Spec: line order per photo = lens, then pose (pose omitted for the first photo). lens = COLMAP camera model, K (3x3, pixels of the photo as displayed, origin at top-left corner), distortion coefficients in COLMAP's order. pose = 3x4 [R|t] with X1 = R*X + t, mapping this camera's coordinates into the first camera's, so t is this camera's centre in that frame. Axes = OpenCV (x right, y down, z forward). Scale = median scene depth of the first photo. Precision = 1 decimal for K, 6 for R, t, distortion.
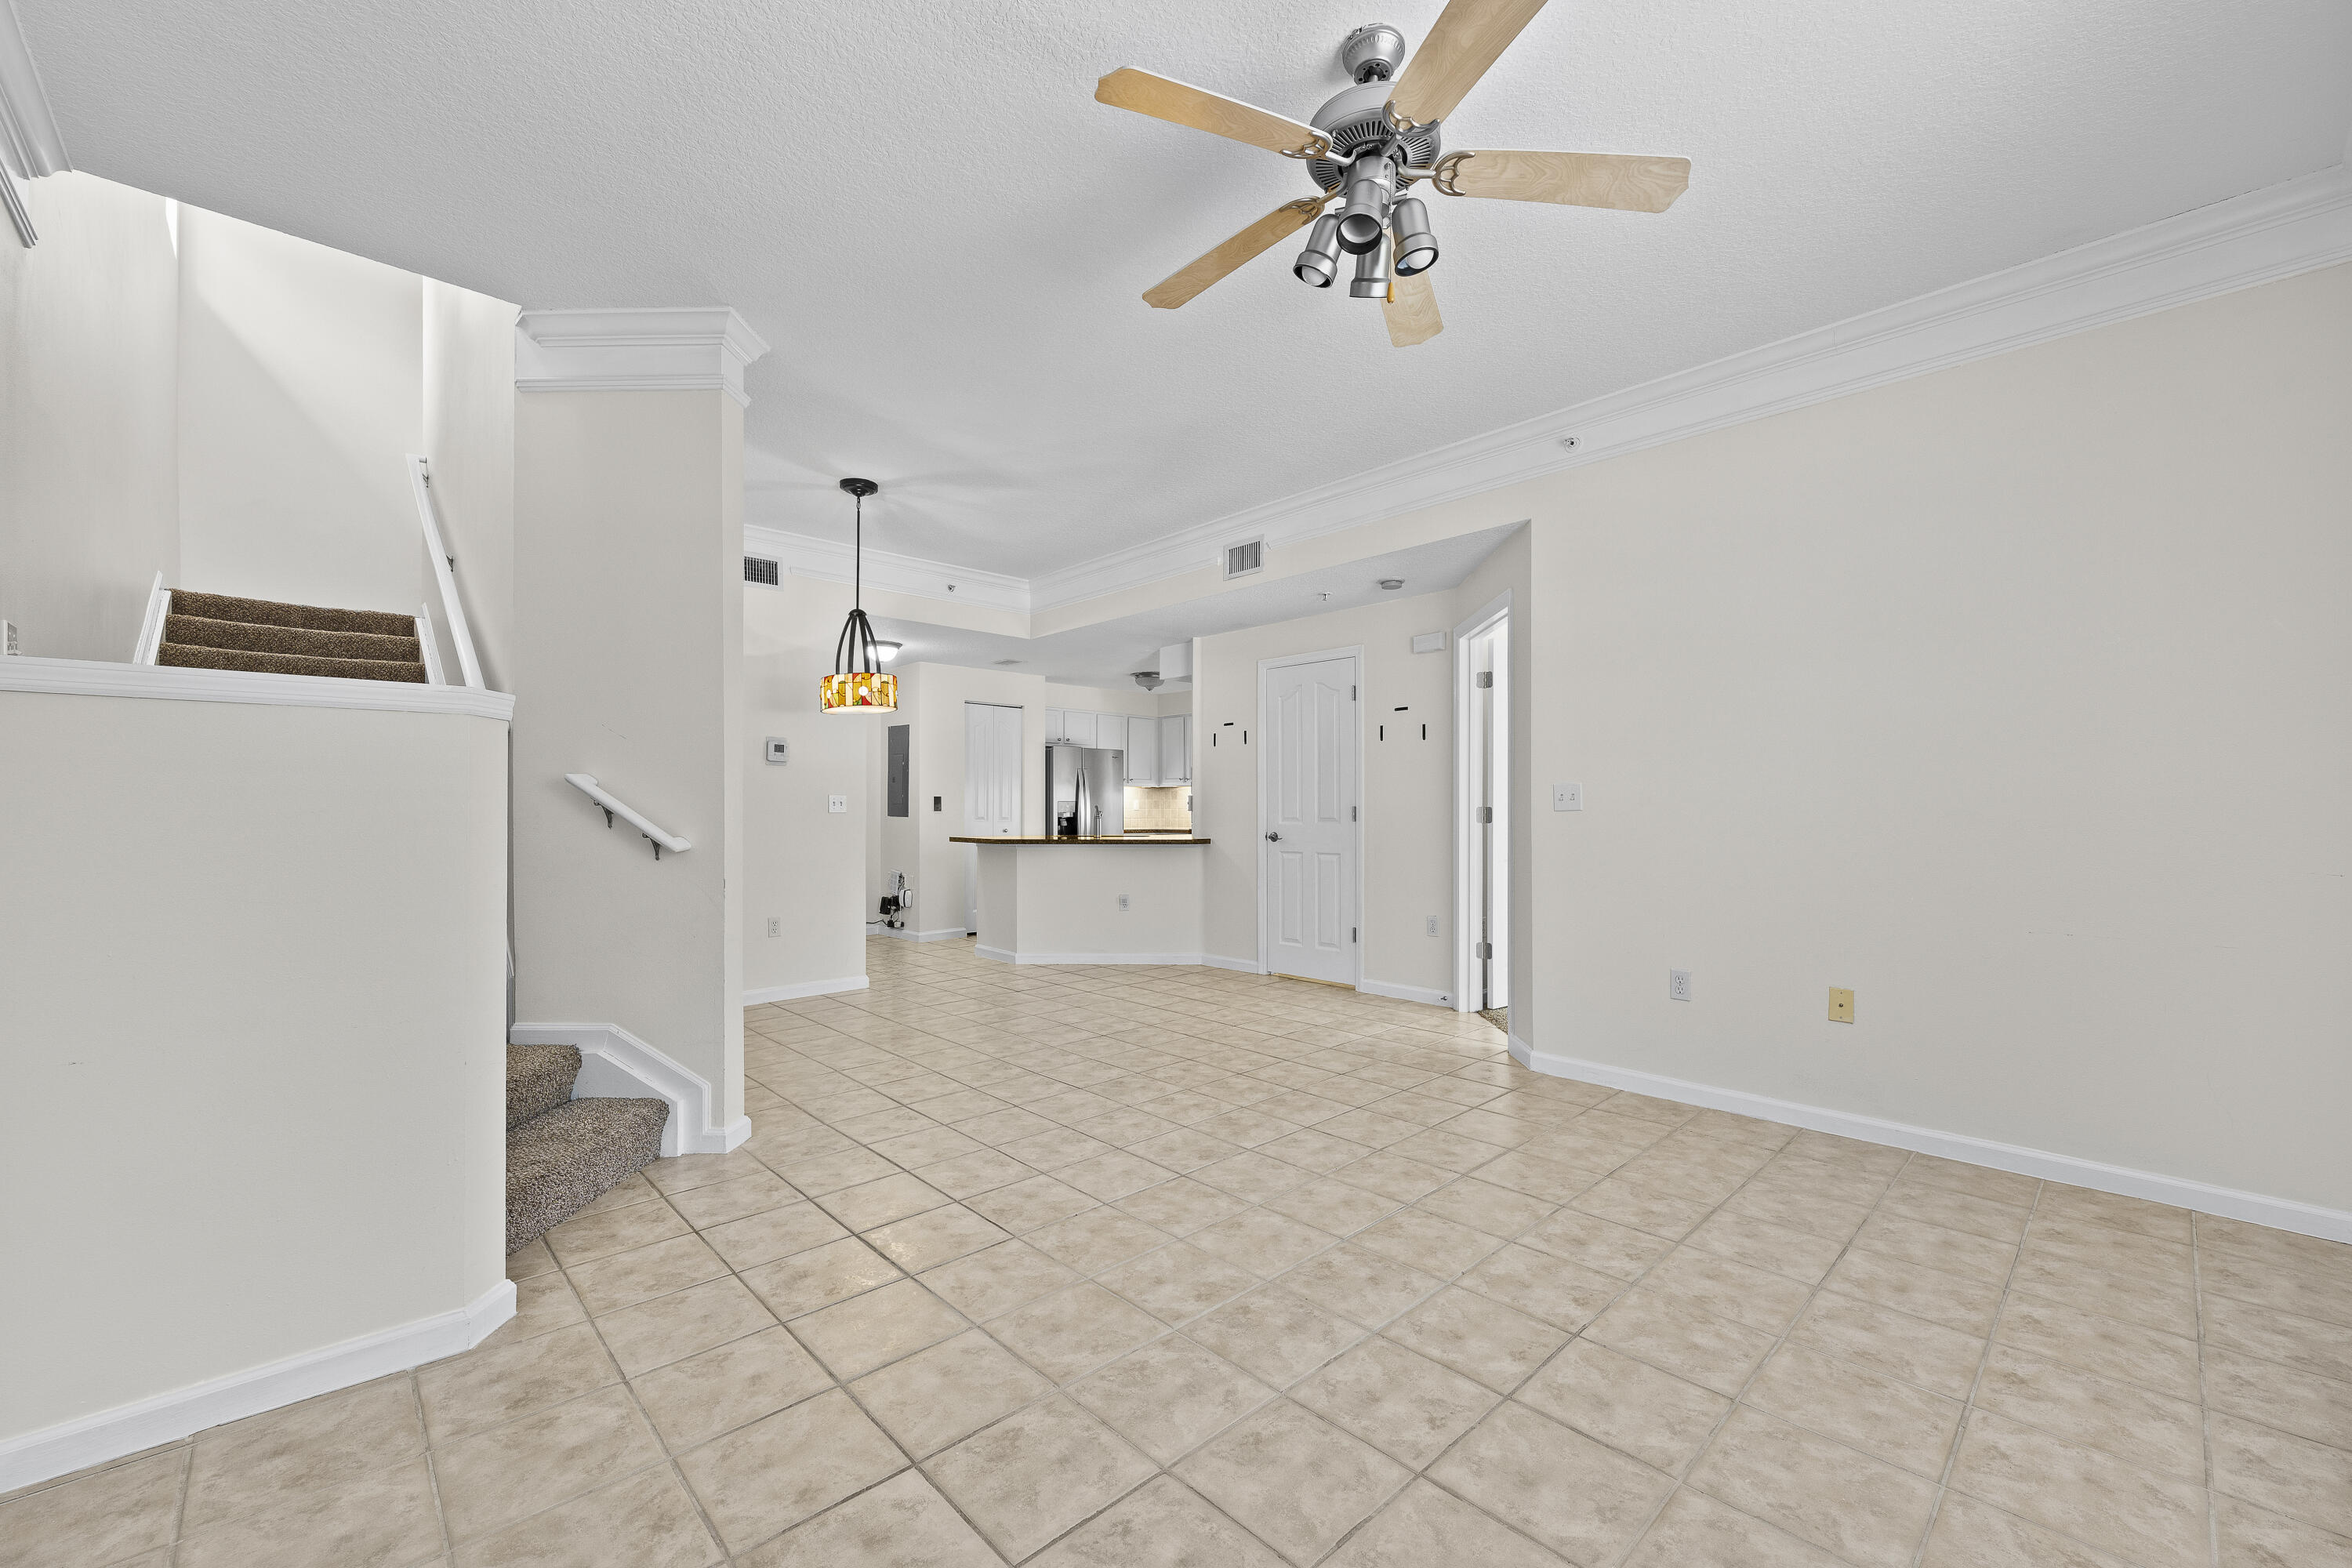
lens RADIAL K [[934.3, 0, 1172.8], [0, 934.3, 803.0], [0, 0, 1]] dist [0.000163, 0.000120]
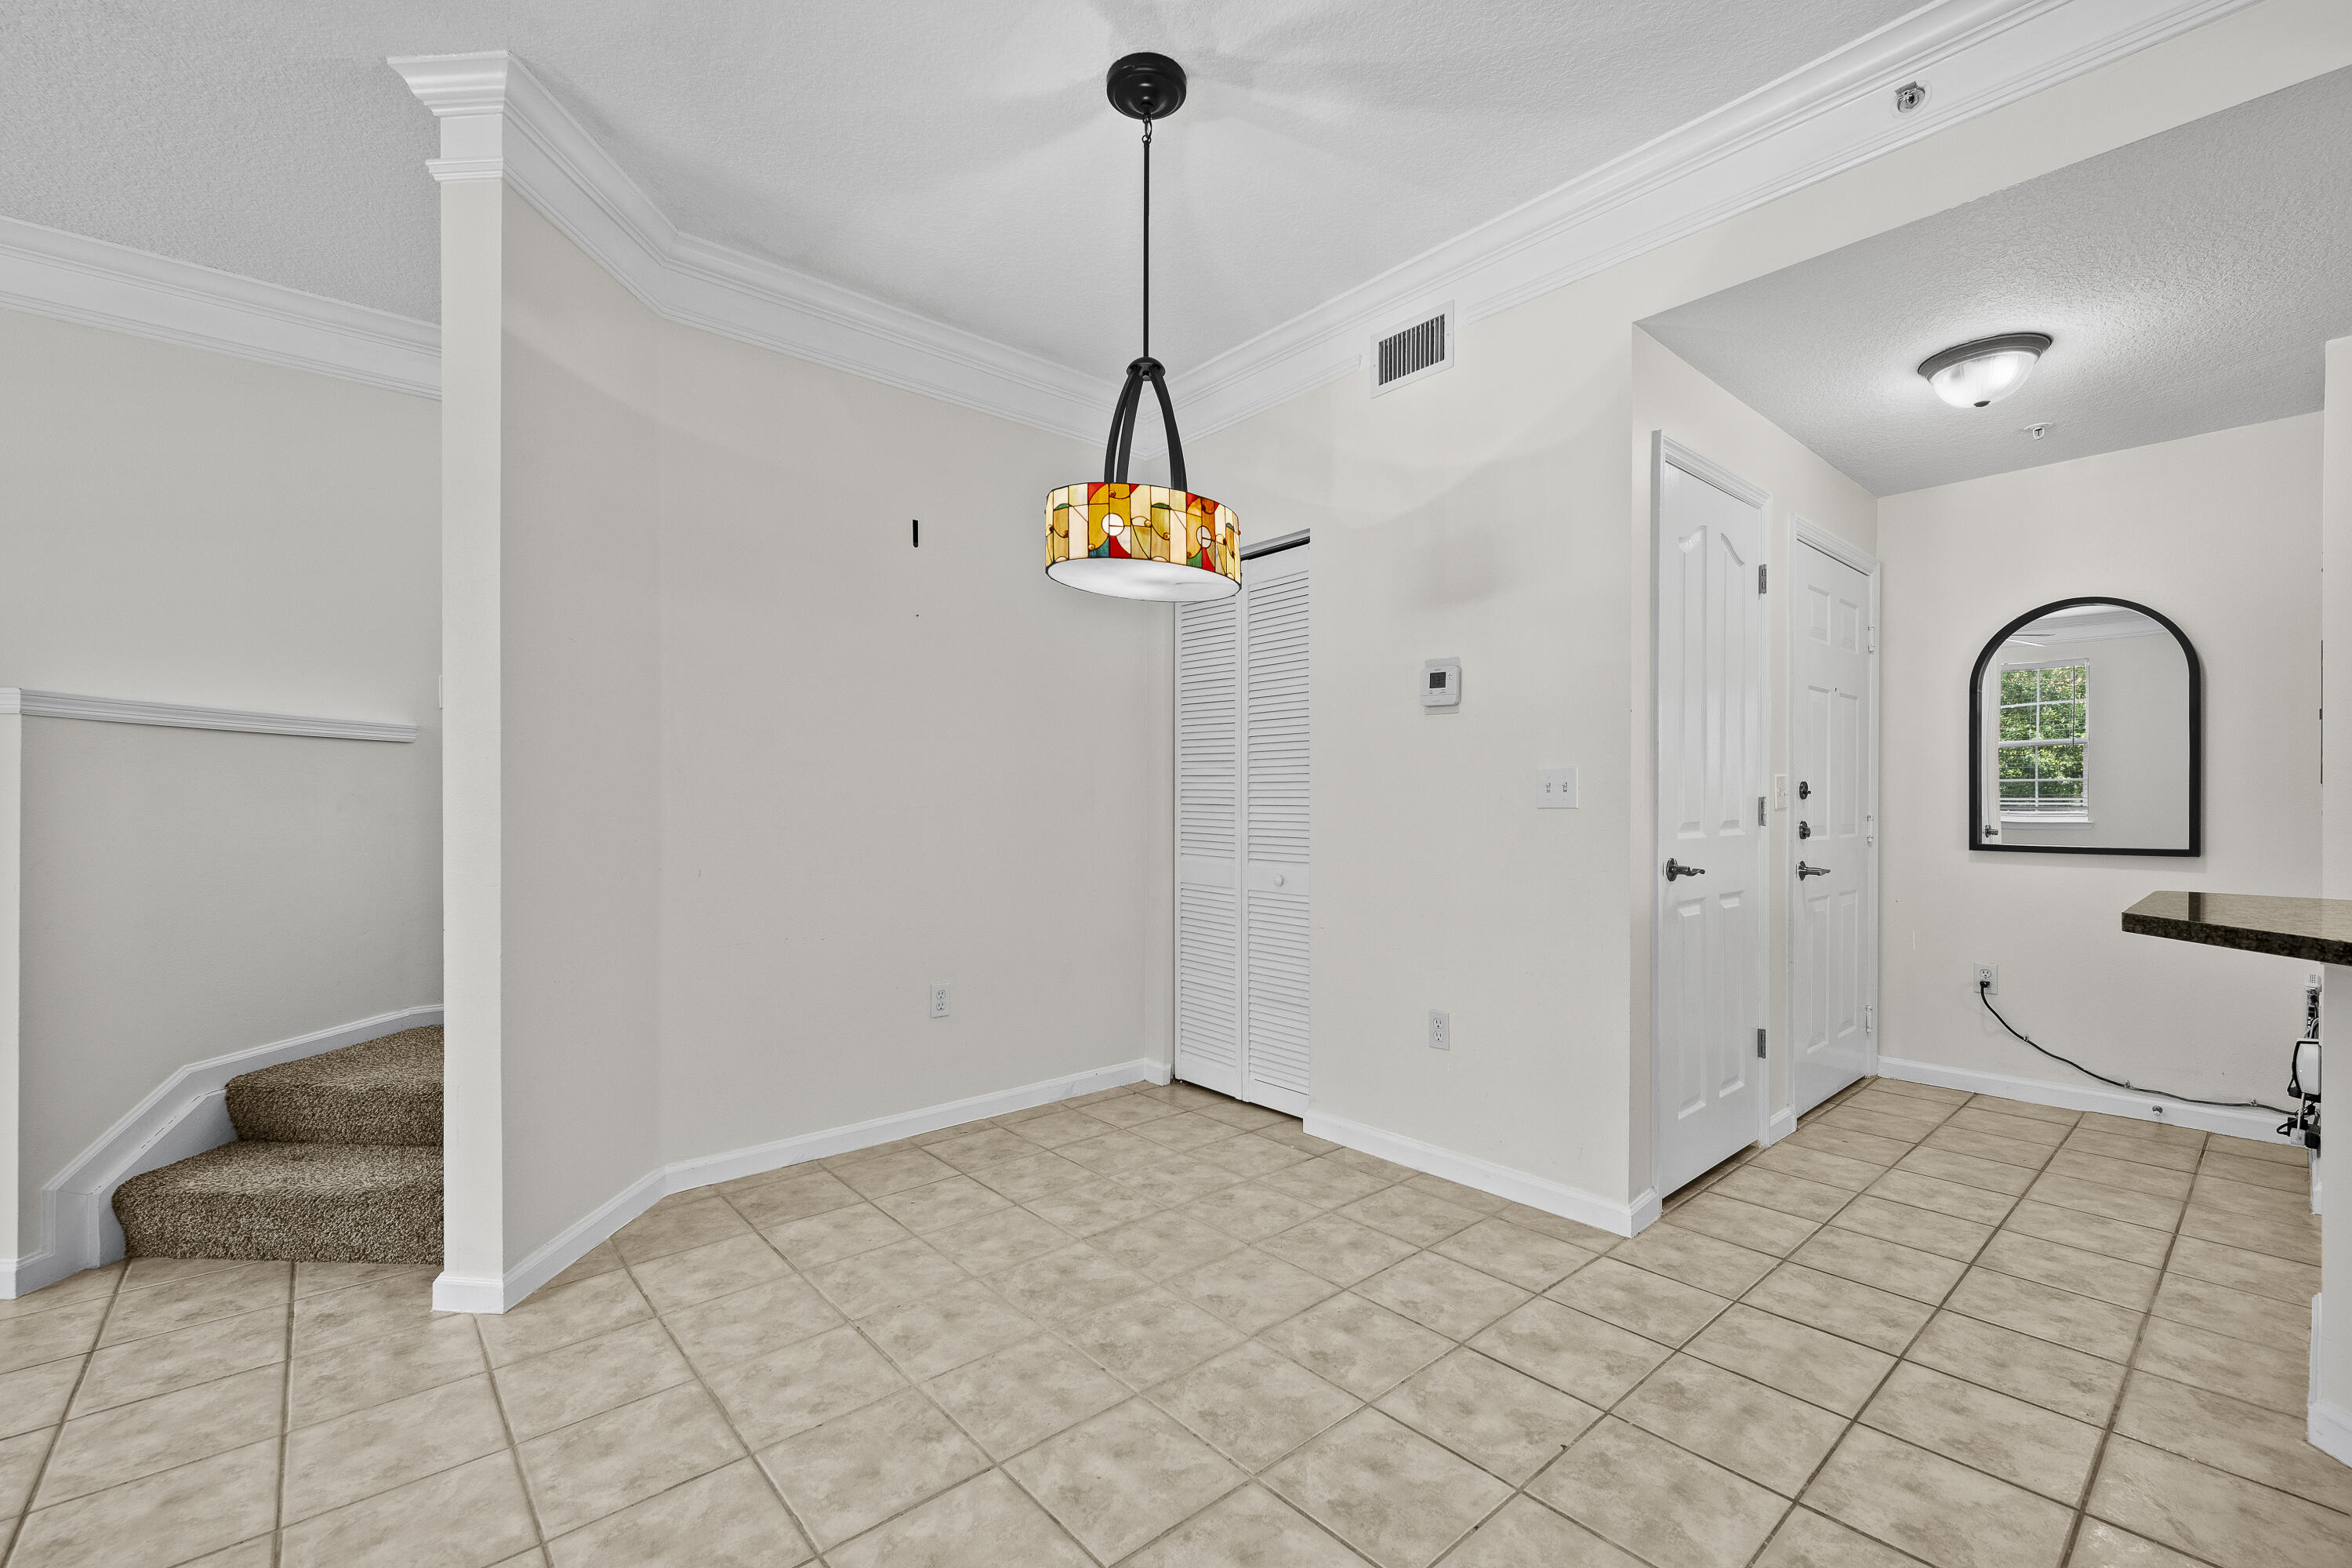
lens RADIAL K [[988.1, 0, 1175.4], [0, 988.1, 800.7], [0, 0, 1]] dist [-0.001564, 0.000305]
pose [[-0.038375, 0.001510, -0.999262, 0.212705], [0.006716, 0.999977, 0.001253, 0.009170], [0.999241, -0.006663, -0.038384, 1.551073]]
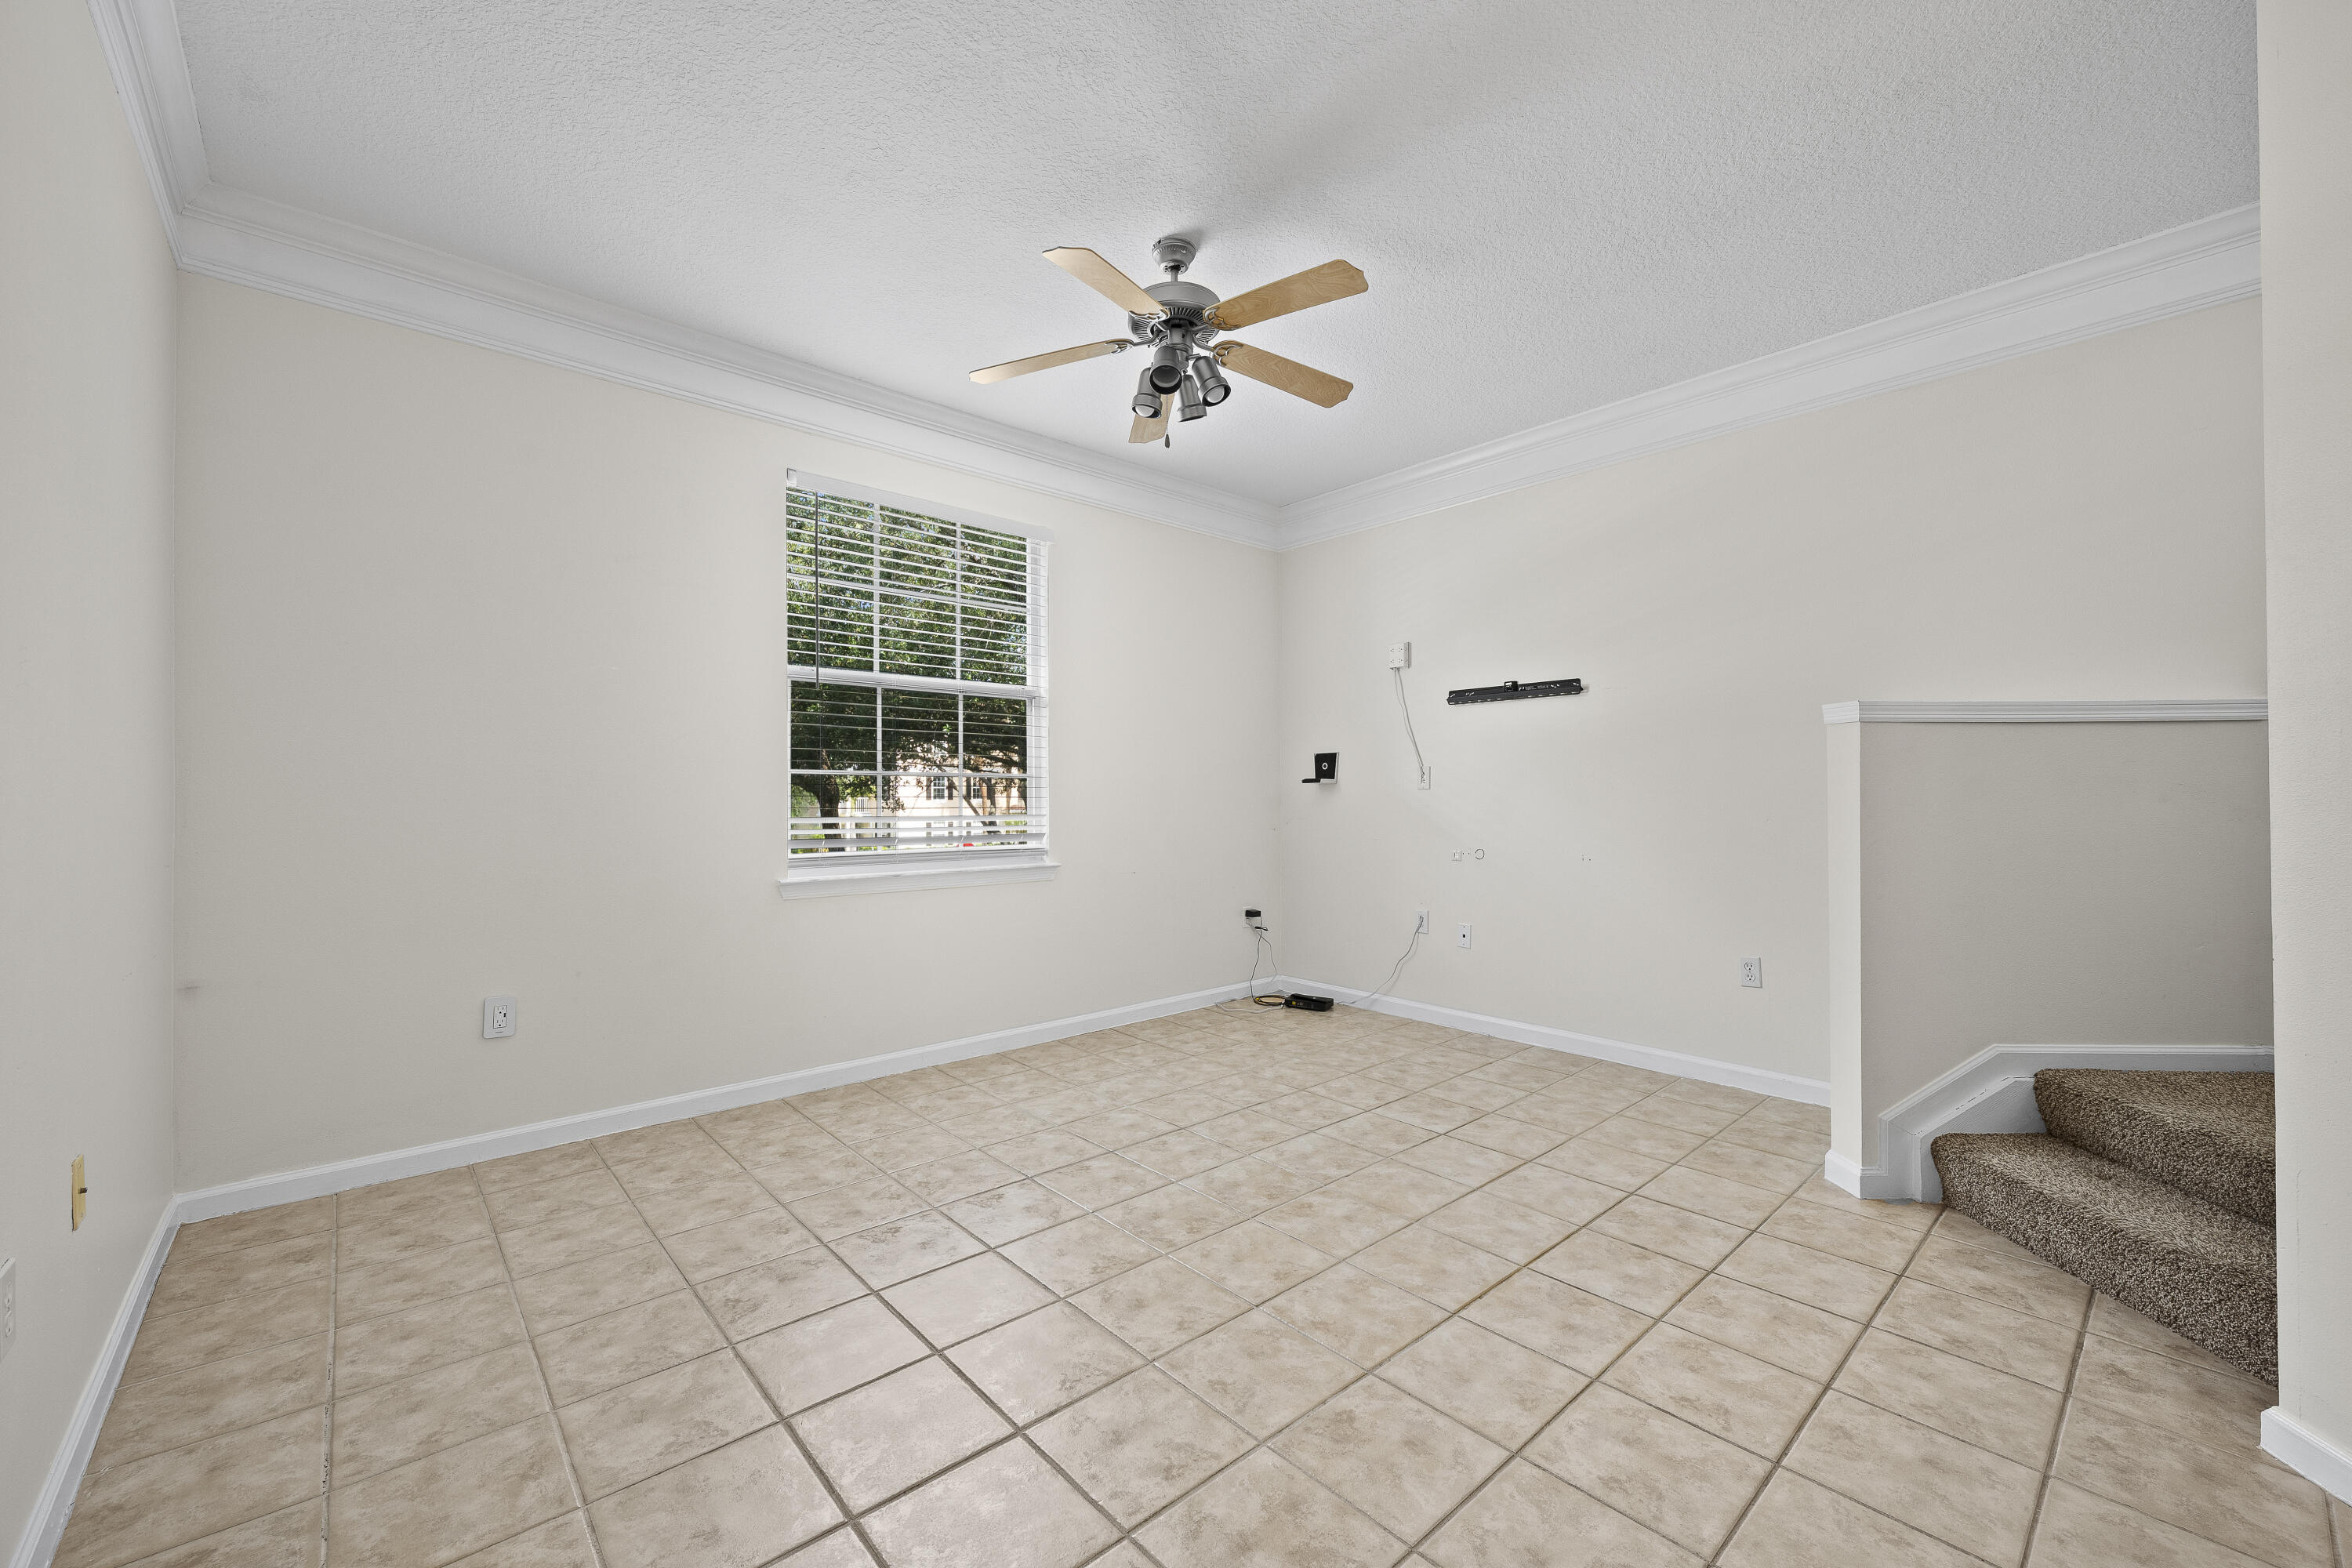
lens RADIAL K [[933.6, 0, 1176.0], [0, 933.6, 784.0], [0, 0, 1]] dist [-0.000146, 0.000596]
pose [[-0.999710, 0.004631, 0.023638, 0.116687], [0.004222, 0.999841, -0.017344, 0.008960], [-0.023714, -0.017239, -0.999570, 1.530546]]
